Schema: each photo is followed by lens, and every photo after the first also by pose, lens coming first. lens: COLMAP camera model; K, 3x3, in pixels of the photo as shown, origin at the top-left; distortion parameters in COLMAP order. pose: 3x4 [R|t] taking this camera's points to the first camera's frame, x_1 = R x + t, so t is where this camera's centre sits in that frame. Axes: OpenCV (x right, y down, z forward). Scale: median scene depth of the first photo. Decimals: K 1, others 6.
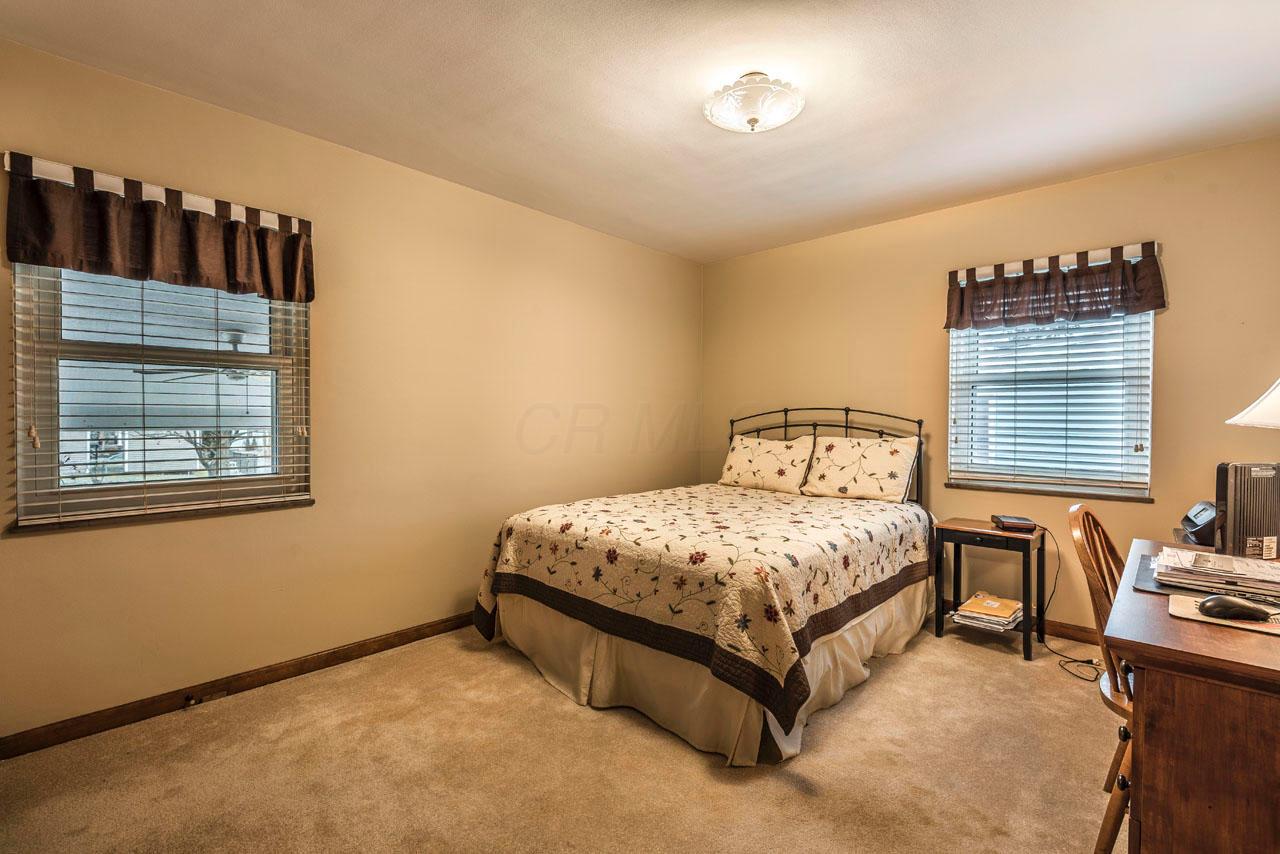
lens RADIAL K [[573.9, 0, 640.0], [0, 573.9, 427.0], [0, 0, 1]] dist [-0.000192, -0.000599]
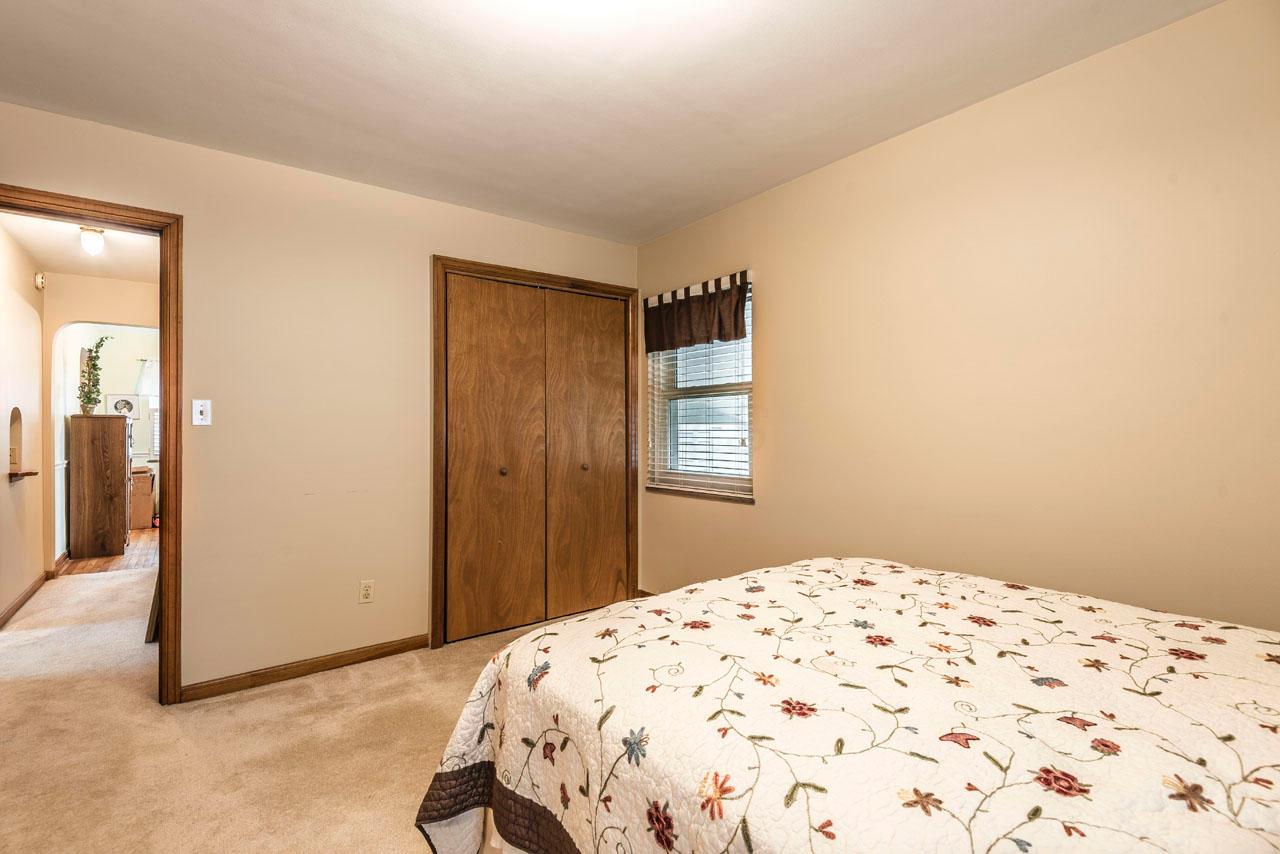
lens RADIAL K [[595.4, 0, 640.0], [0, 595.4, 427.0], [0, 0, 1]] dist [-0.000957, -0.000129]
pose [[-0.152400, -0.006205, -0.988299, 0.764456], [-0.015268, 0.999876, -0.003923, -0.018910], [0.988201, 0.014492, -0.152475, 1.046278]]
